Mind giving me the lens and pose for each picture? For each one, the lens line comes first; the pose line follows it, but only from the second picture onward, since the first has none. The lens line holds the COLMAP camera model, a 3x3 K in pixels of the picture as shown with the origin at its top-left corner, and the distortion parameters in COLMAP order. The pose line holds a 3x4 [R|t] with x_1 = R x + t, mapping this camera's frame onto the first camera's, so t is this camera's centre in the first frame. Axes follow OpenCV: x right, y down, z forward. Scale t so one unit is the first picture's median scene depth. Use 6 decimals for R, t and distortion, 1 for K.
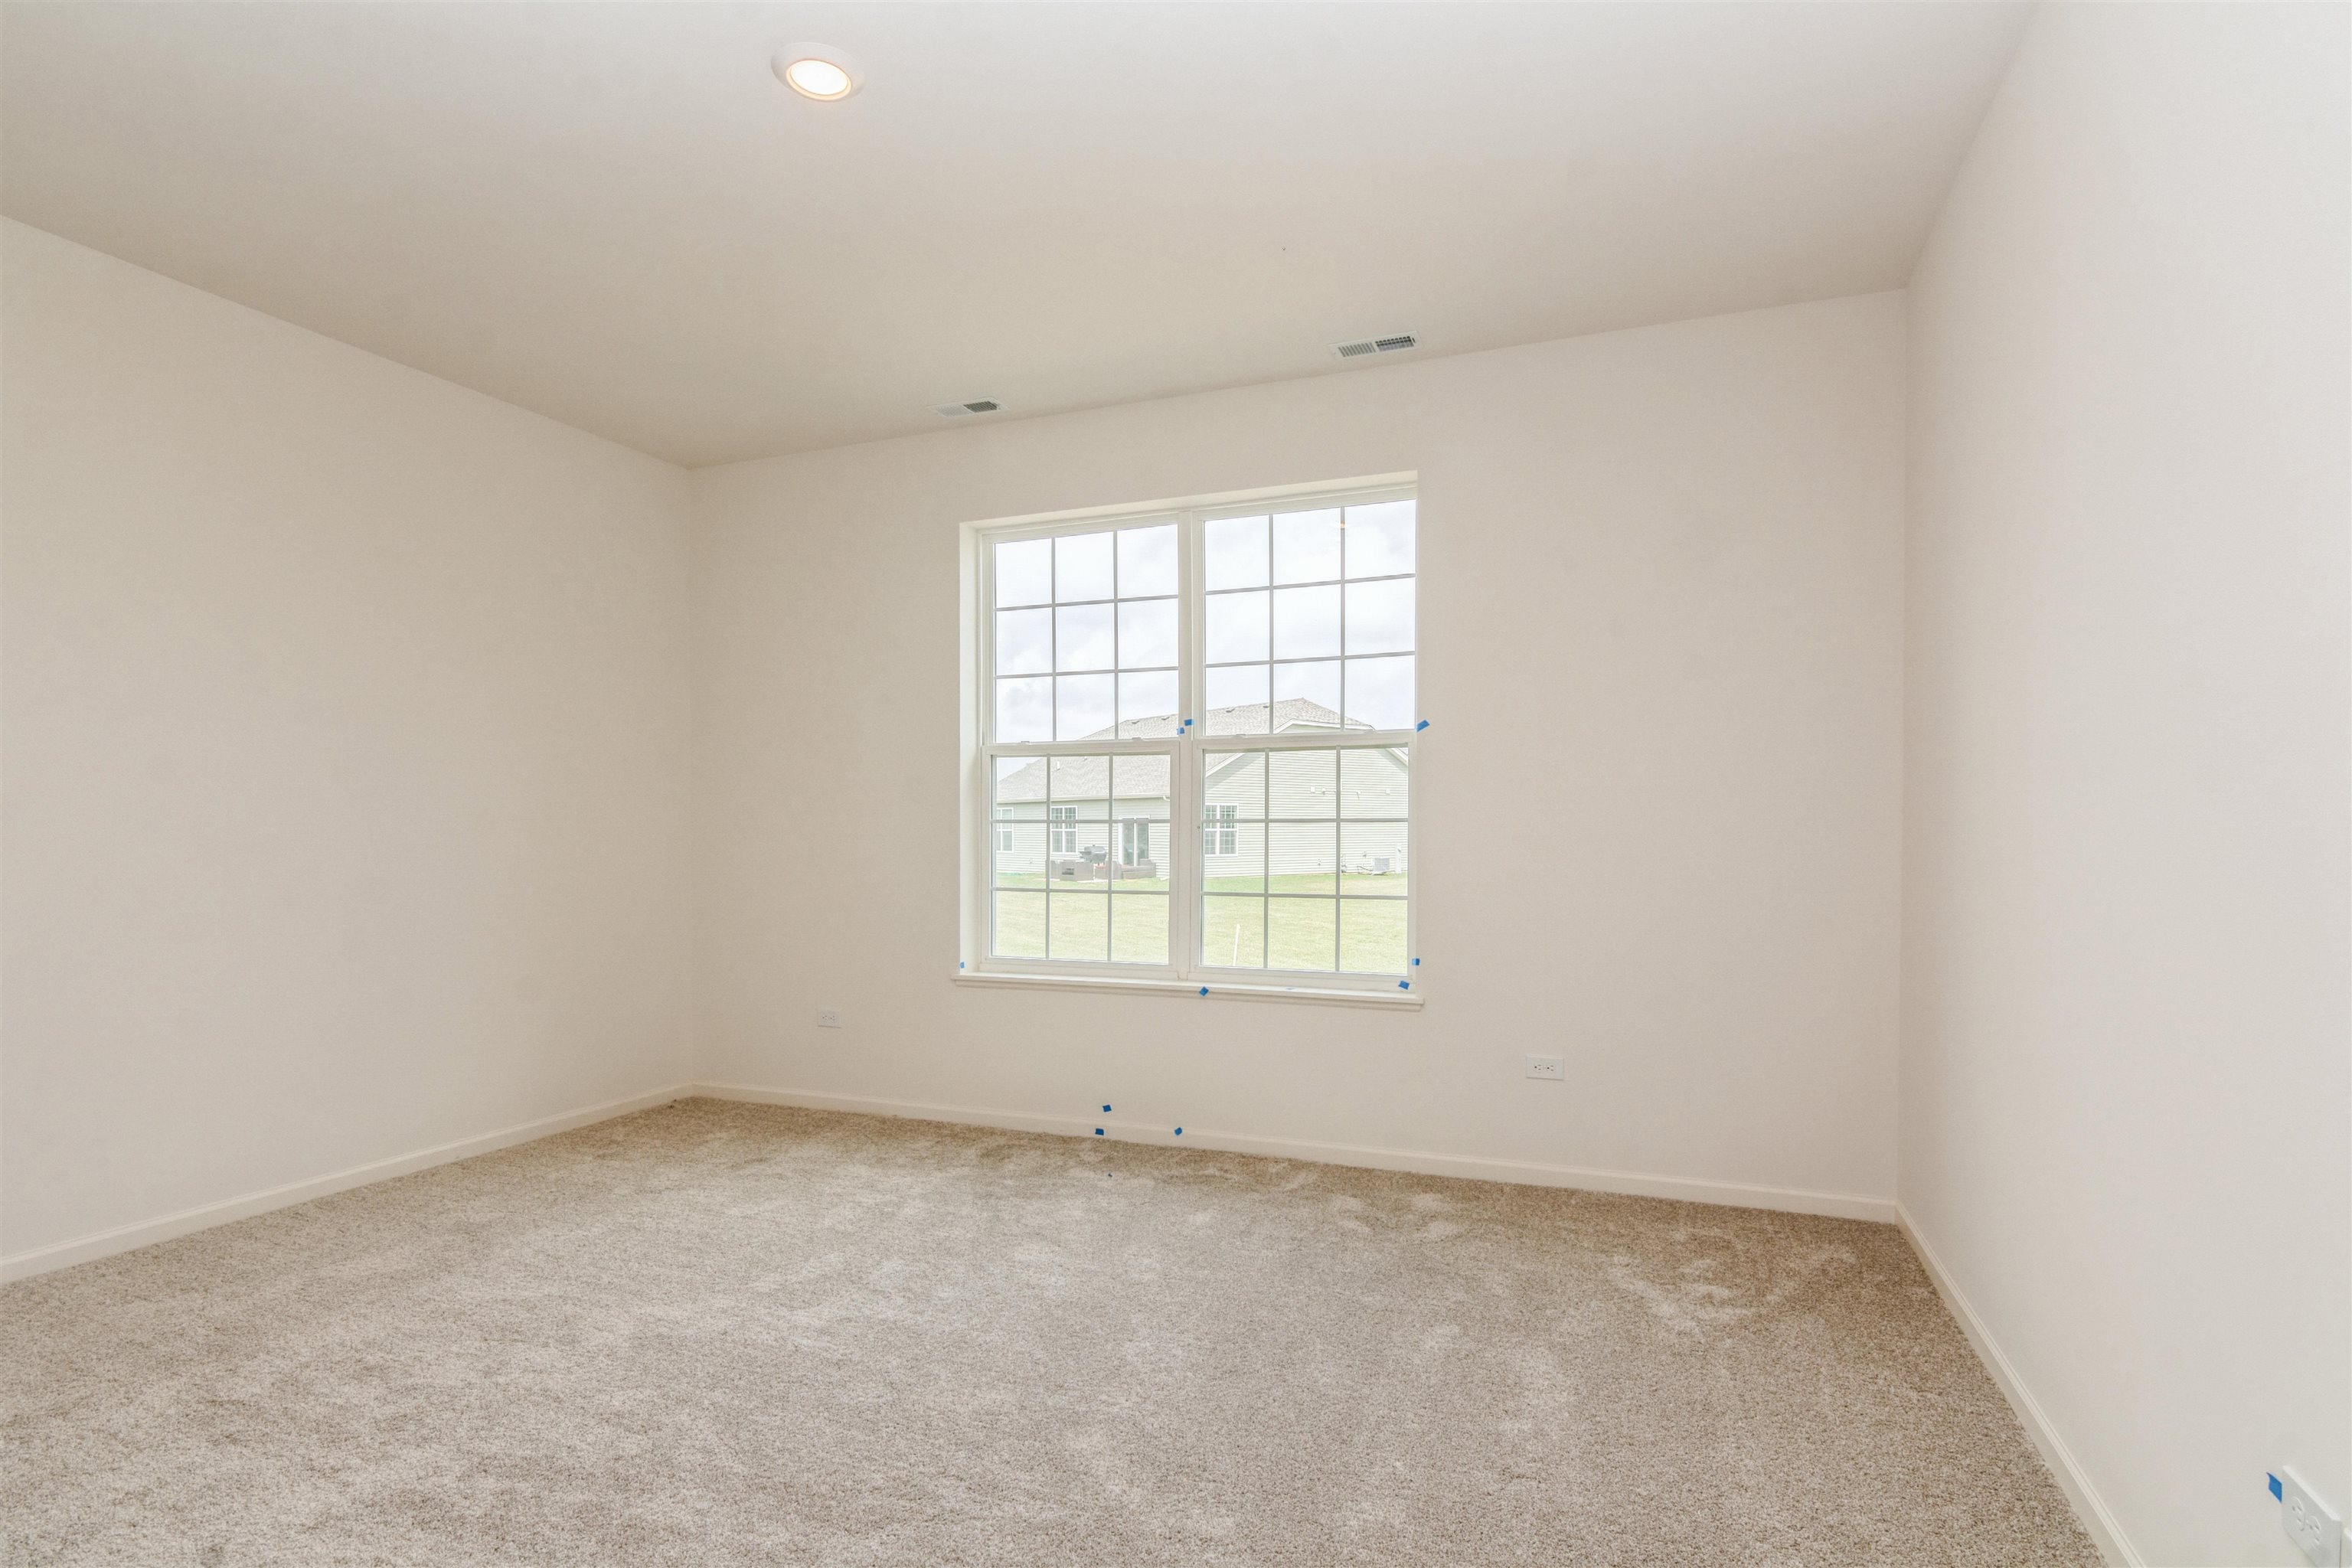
lens RADIAL K [[1145.2, 0, 1078.6], [0, 1145.2, 833.7], [0, 0, 1]] dist [-0.010117, -0.002479]
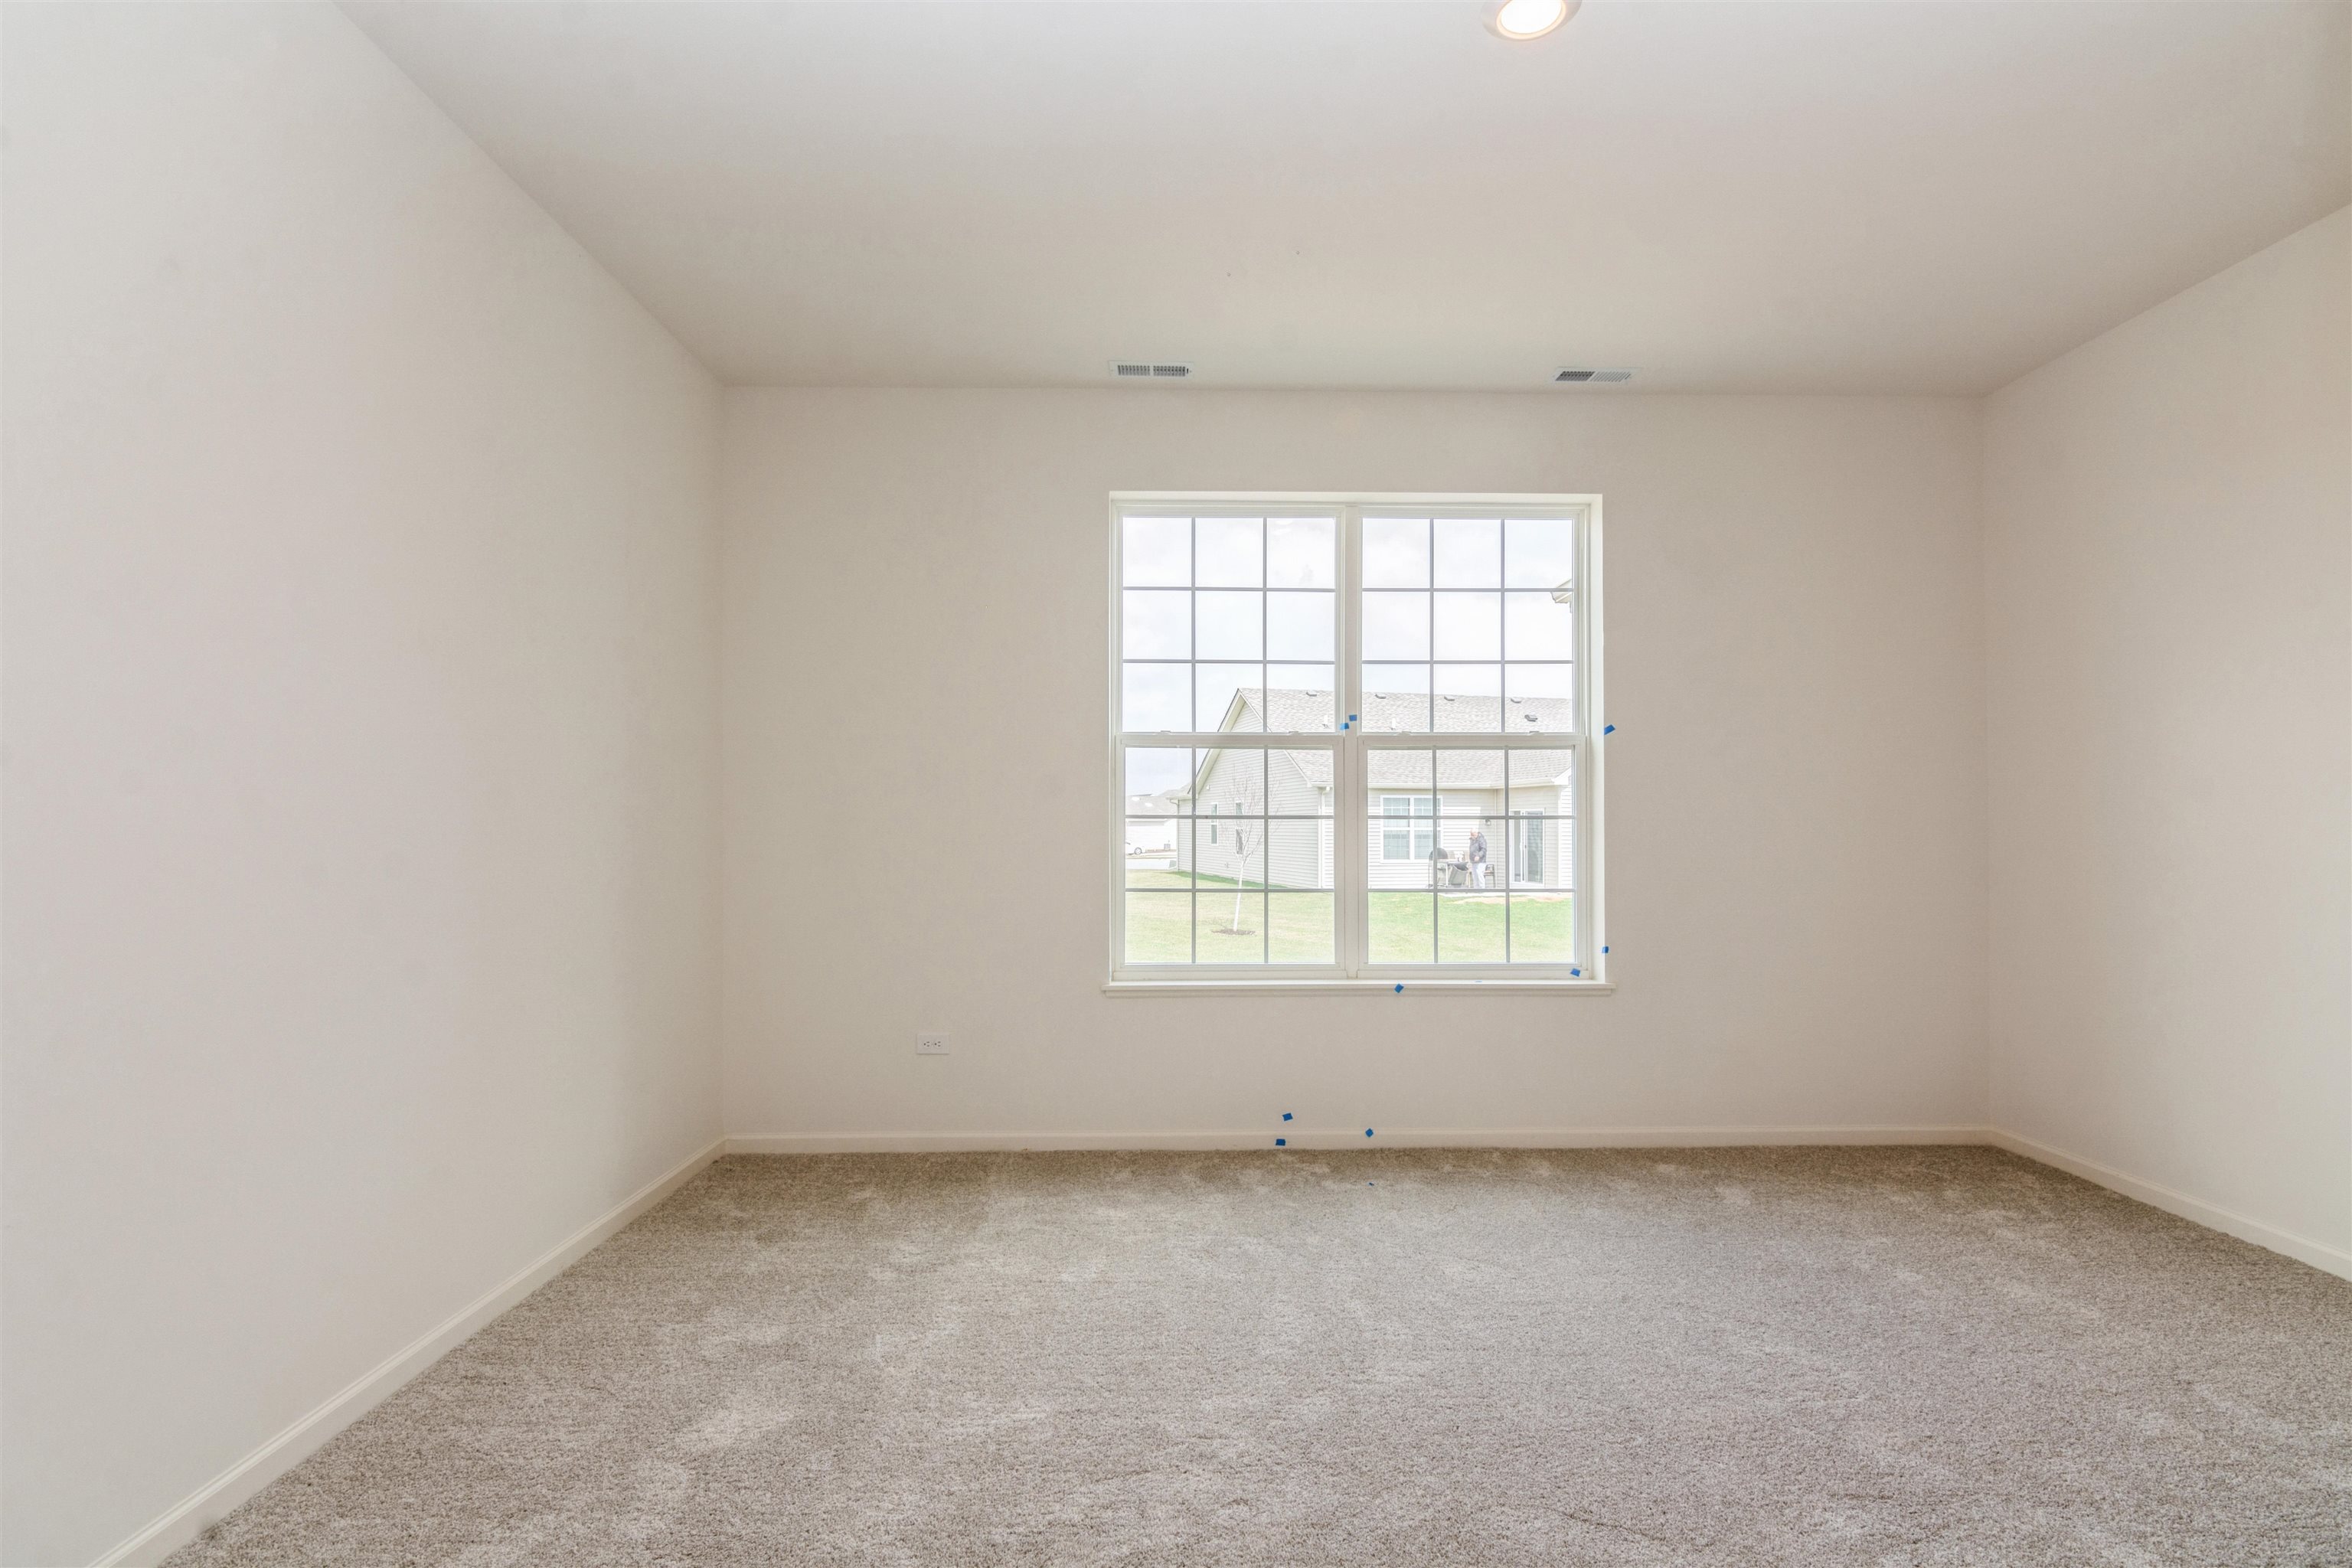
lens RADIAL K [[1145.2, 0, 1173.1], [0, 1145.2, 800.6], [0, 0, 1]] dist [-0.010117, -0.002479]
pose [[0.920585, 0.013051, 0.390324, -0.440031], [-0.000388, 0.999472, -0.032504, 0.006964], [-0.390542, 0.029771, 0.920103, 0.149612]]
